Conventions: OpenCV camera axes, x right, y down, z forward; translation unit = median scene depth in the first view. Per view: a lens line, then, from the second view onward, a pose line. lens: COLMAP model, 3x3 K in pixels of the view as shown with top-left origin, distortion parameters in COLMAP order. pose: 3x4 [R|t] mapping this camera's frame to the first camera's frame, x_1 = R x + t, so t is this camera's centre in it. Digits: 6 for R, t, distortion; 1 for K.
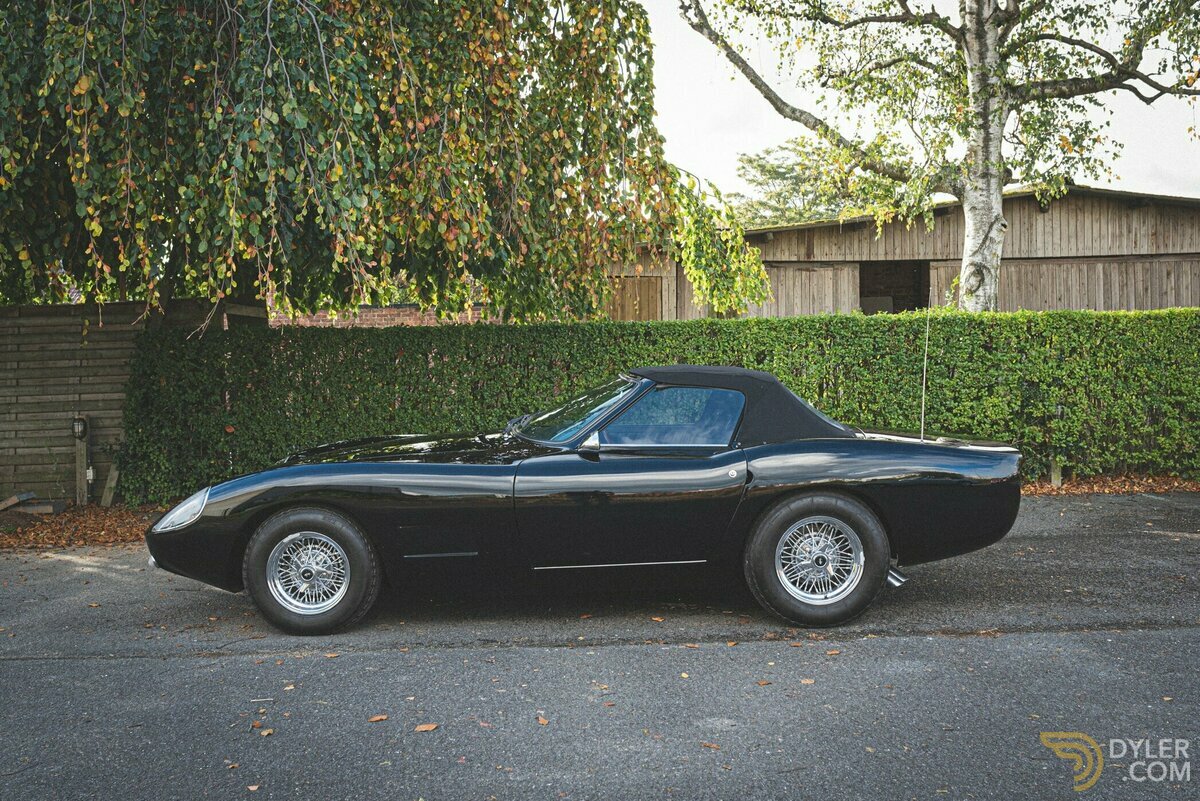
lens RADIAL K [[1196.8, 0, 612.4], [0, 1196.8, 388.5], [0, 0, 1]] dist [0.012566, 0.000000]
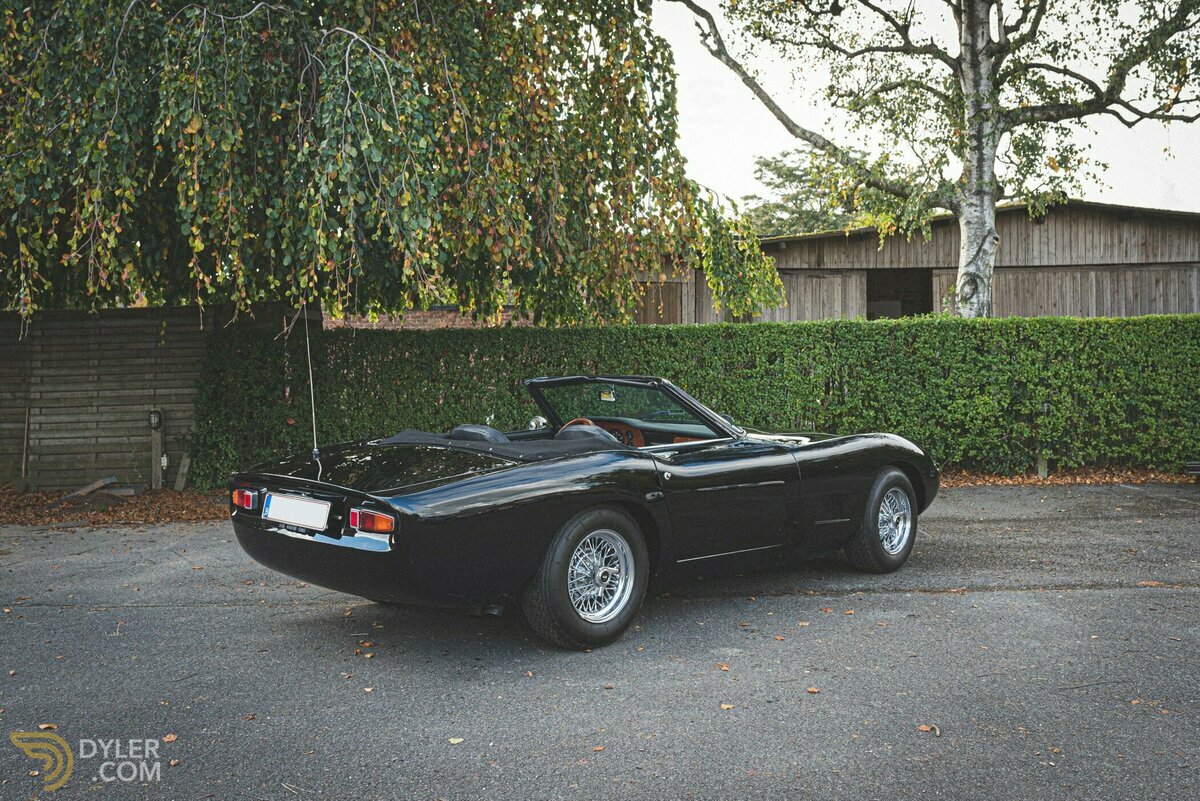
lens RADIAL K [[1196.8, 0, 609.8], [0, 1196.8, 398.8], [0, 0, 1]] dist [0.012566, 0.000000]
pose [[0.999862, 0.004746, -0.015924, -0.007195], [-0.004616, 0.999956, 0.008192, 0.002805], [0.015962, -0.008118, 0.999840, -0.100869]]
